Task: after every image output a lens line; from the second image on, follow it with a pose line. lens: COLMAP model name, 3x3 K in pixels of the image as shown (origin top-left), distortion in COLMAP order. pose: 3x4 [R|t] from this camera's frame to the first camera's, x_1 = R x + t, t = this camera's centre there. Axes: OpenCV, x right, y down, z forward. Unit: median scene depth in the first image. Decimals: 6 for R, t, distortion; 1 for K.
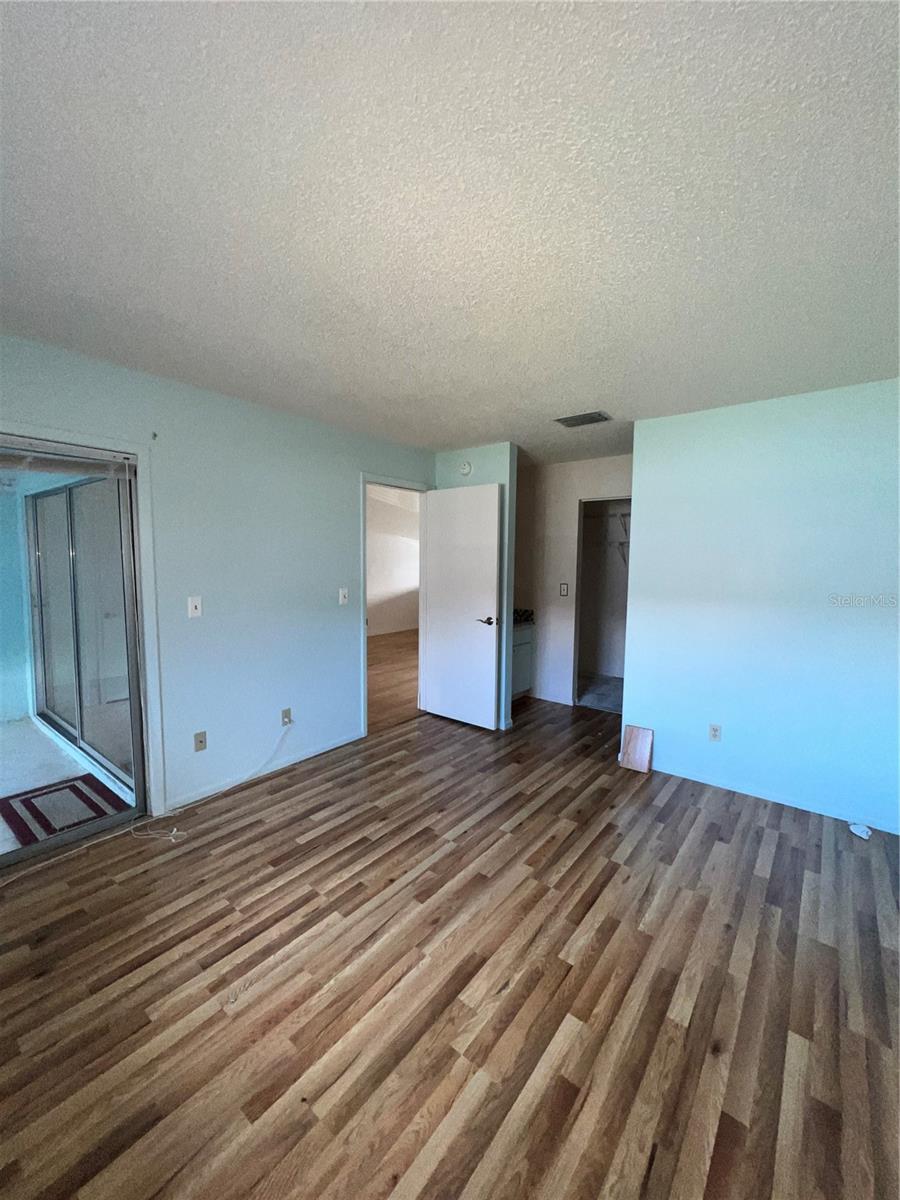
lens RADIAL K [[485.7, 0, 452.6], [0, 485.7, 599.7], [0, 0, 1]] dist [0.000352, 0.000884]
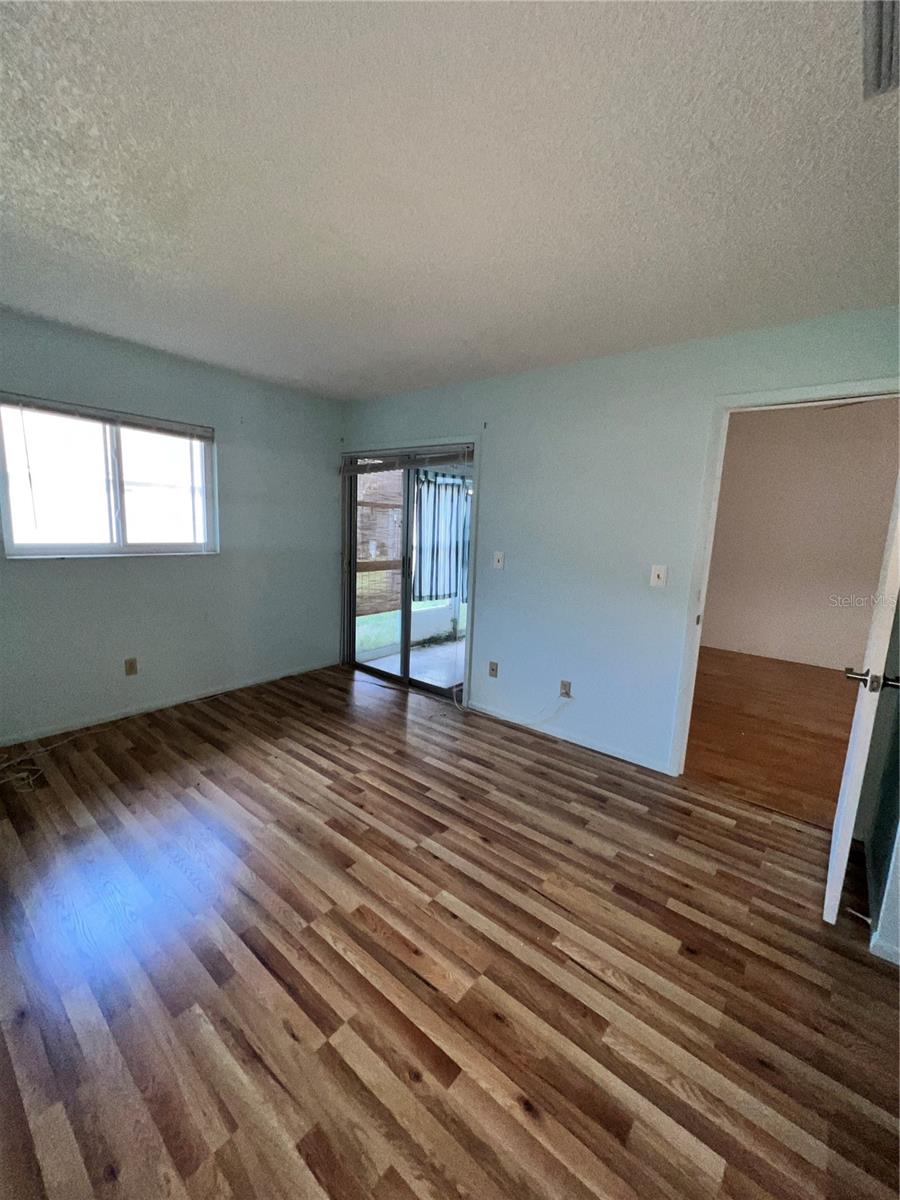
lens RADIAL K [[485.7, 0, 452.6], [0, 485.7, 599.7], [0, 0, 1]] dist [0.000352, 0.000884]
pose [[-0.023199, 0.147595, -0.988776, 0.759955], [-0.129393, 0.980280, 0.149362, -0.060085], [0.991322, 0.131406, -0.003644, 0.983405]]
